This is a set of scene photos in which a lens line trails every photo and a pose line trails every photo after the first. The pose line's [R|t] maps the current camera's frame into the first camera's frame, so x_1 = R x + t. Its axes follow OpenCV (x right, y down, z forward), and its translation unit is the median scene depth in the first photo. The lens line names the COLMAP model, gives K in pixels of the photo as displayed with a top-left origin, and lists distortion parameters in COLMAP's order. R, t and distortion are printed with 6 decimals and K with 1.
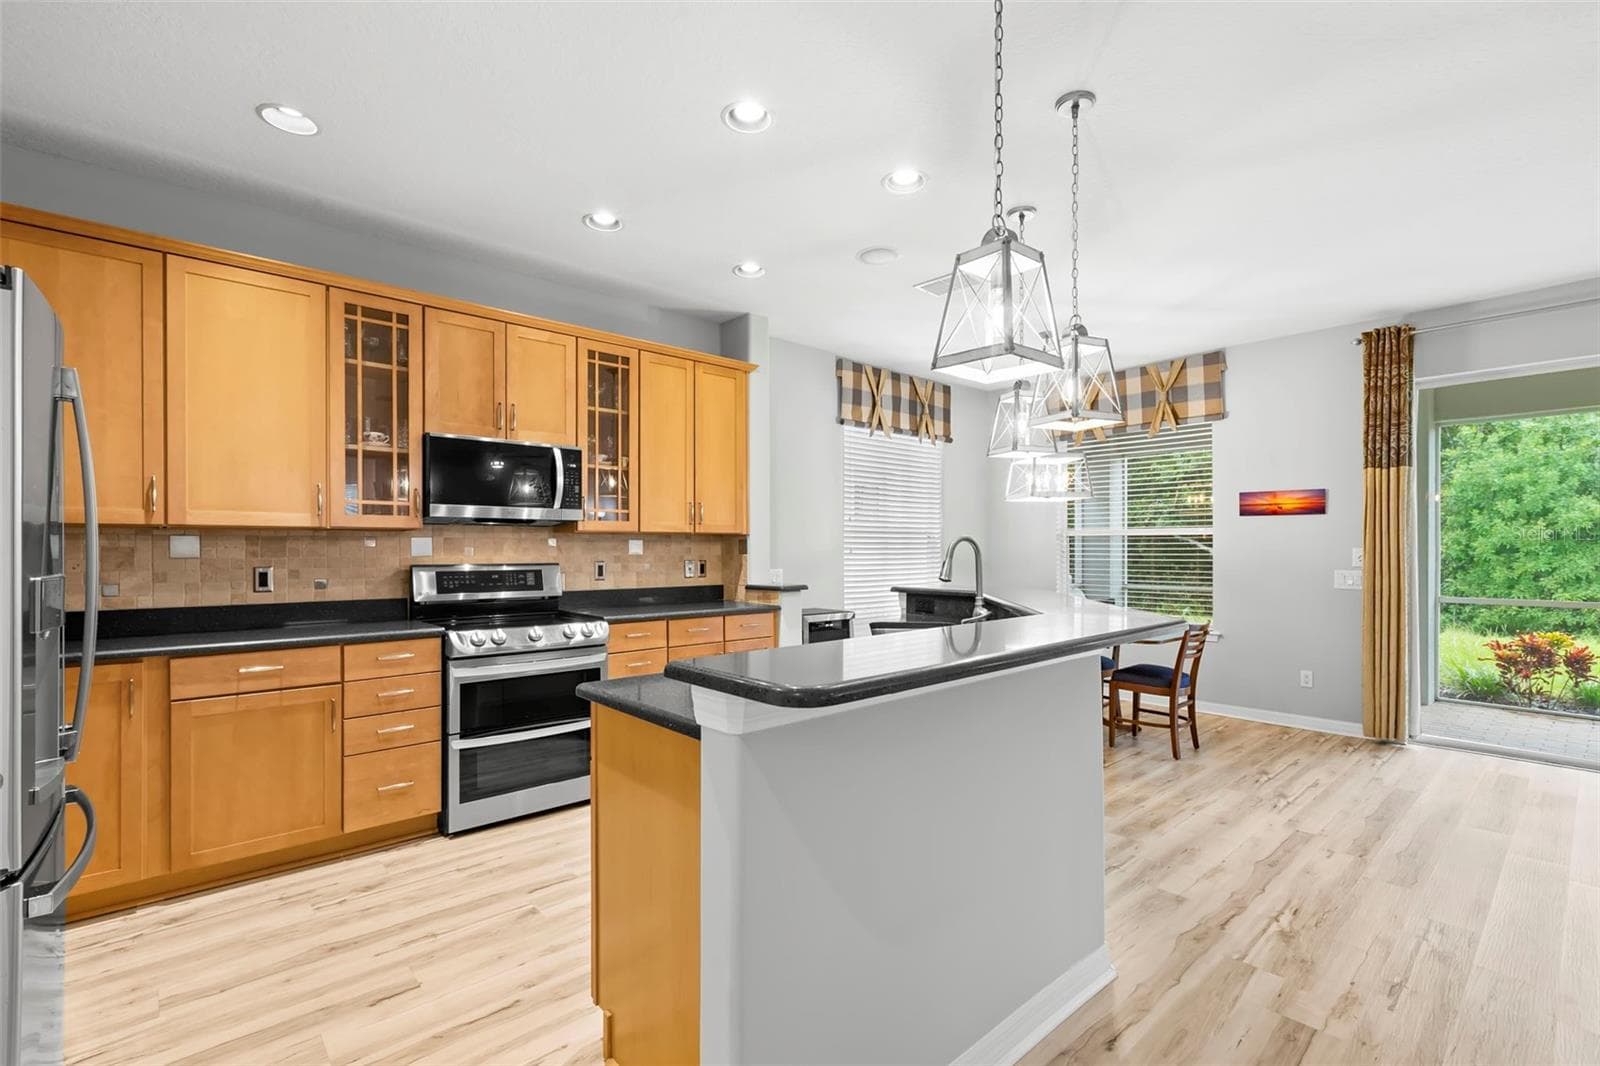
lens RADIAL K [[716.5, 0, 797.8], [0, 716.5, 550.3], [0, 0, 1]] dist [0.001778, -0.000877]
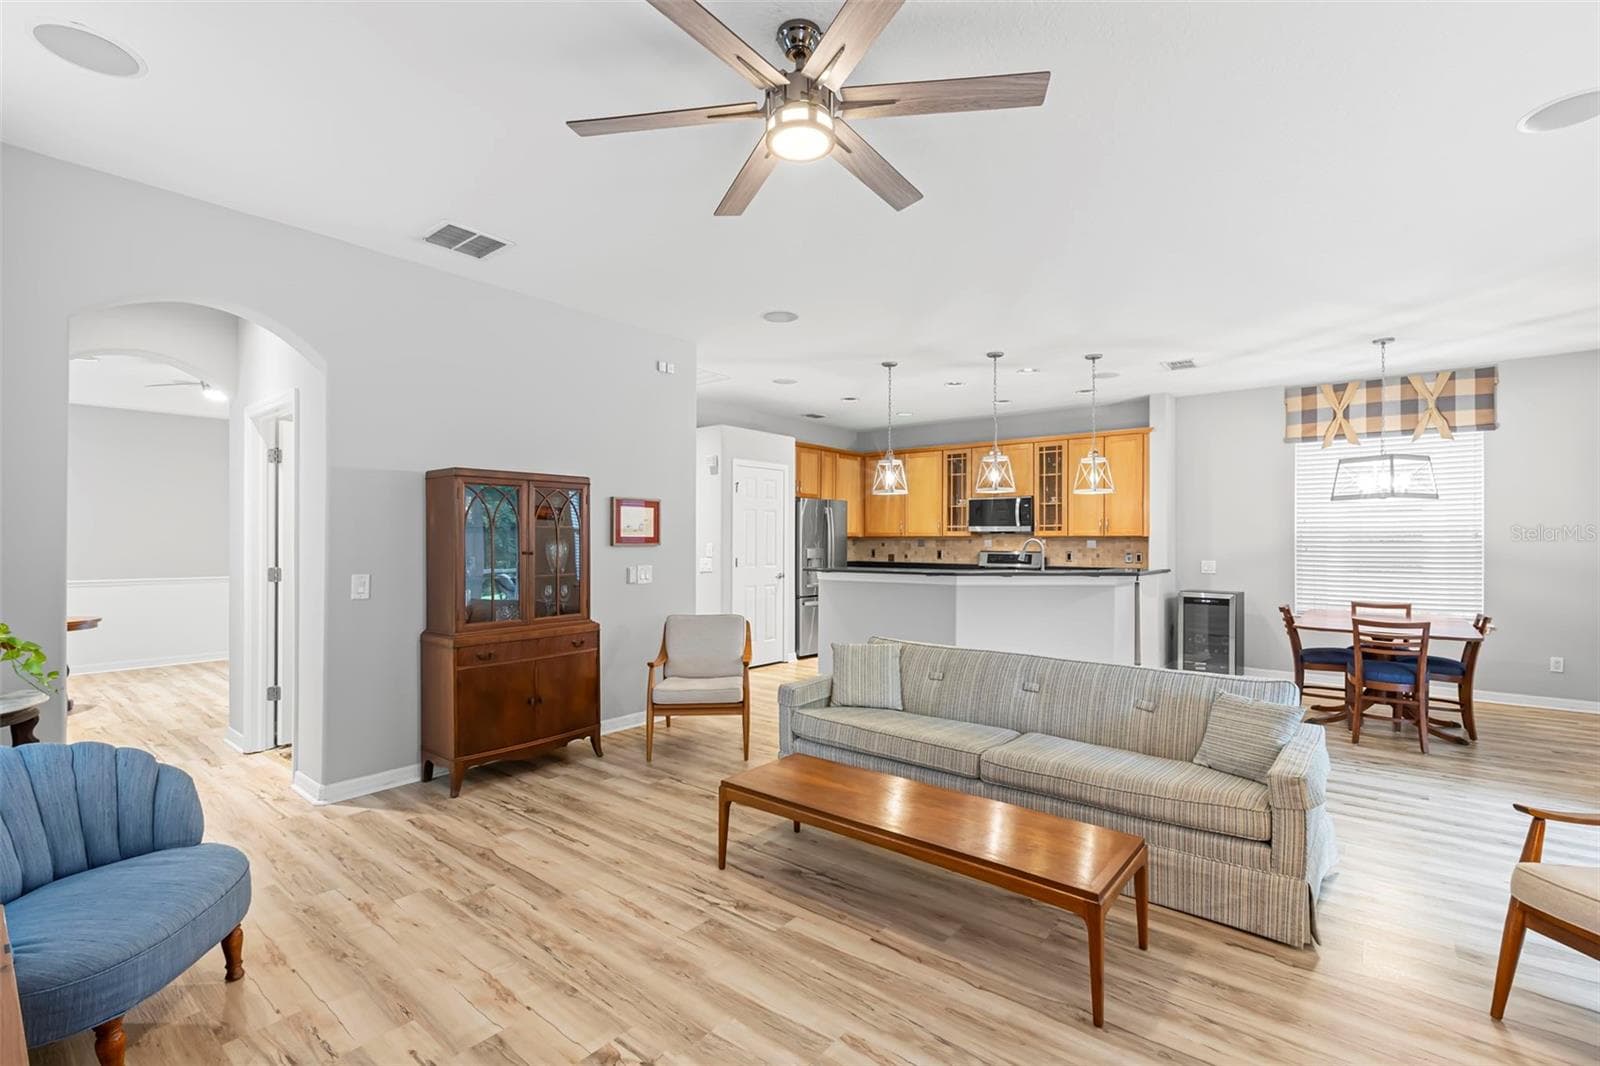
lens RADIAL K [[716.5, 0, 797.6], [0, 716.5, 536.8], [0, 0, 1]] dist [0.001778, -0.000877]
pose [[0.163720, -0.002249, -0.986504, 1.662423], [-0.004847, 0.999983, -0.003084, -0.015605], [0.986495, 0.005286, 0.163706, -0.013153]]
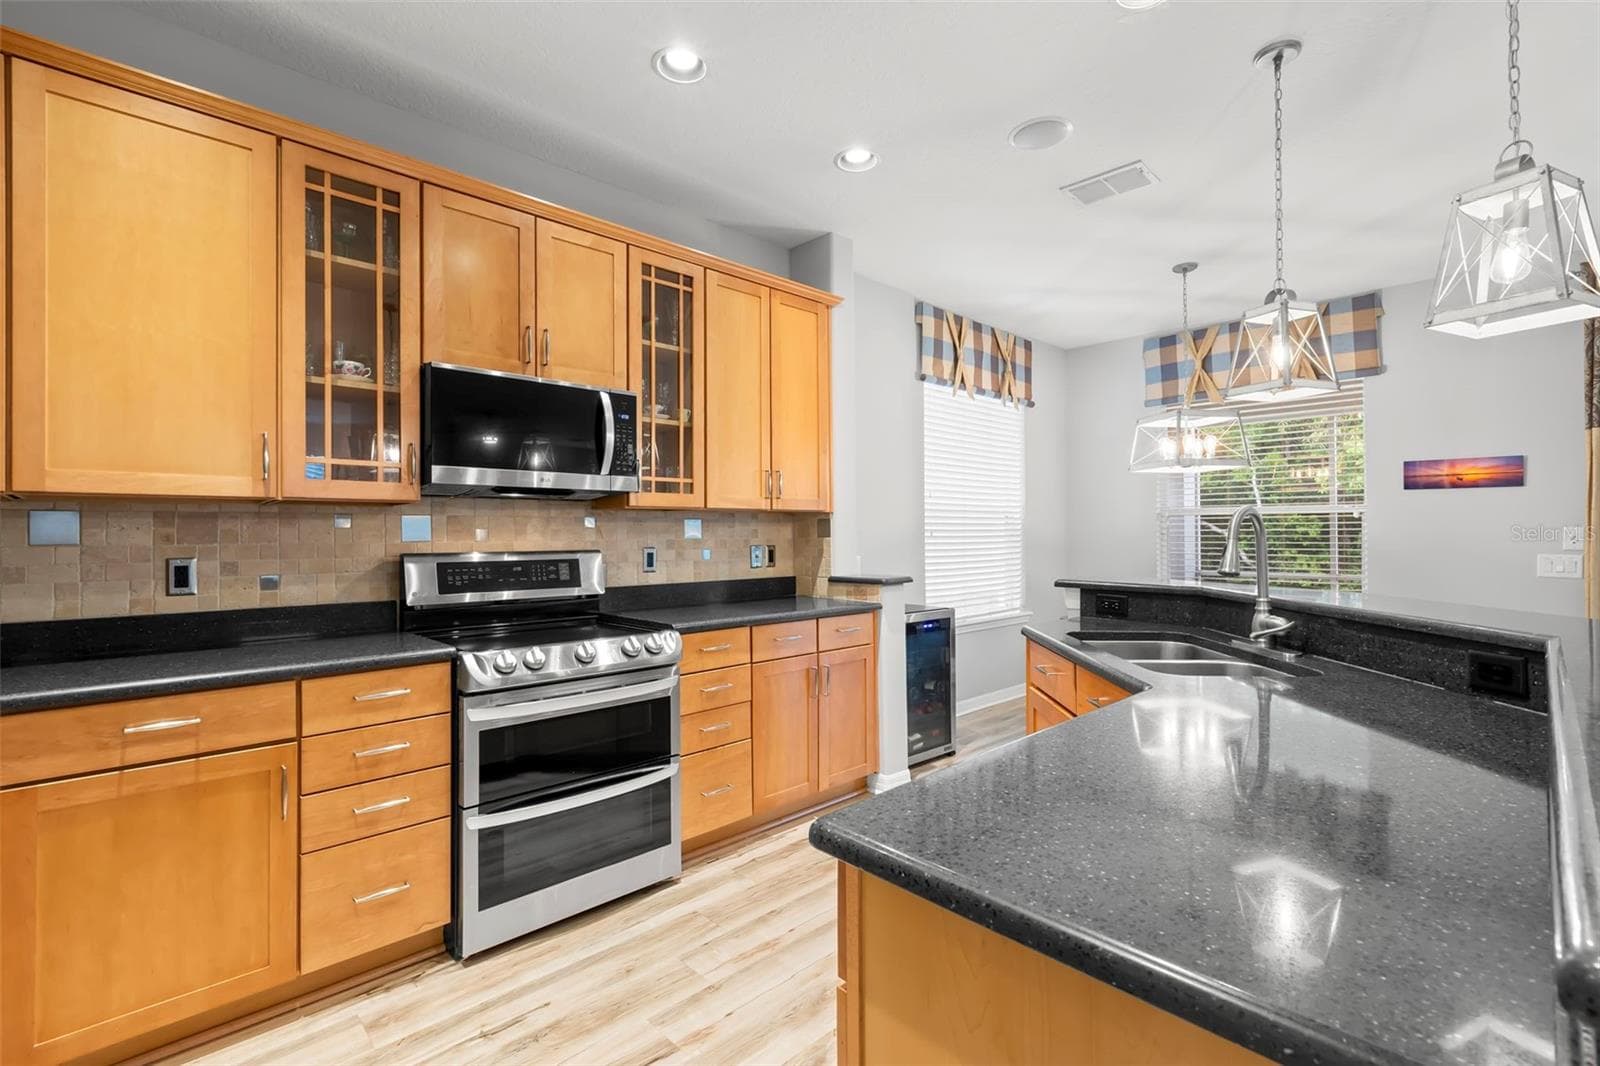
lens RADIAL K [[716.5, 0, 798.2], [0, 716.5, 529.8], [0, 0, 1]] dist [0.001778, -0.000877]
pose [[0.999617, -0.003601, 0.027422, -0.157409], [0.003806, 0.999965, -0.007438, 0.003357], [-0.027394, 0.007539, 0.999596, 0.263985]]
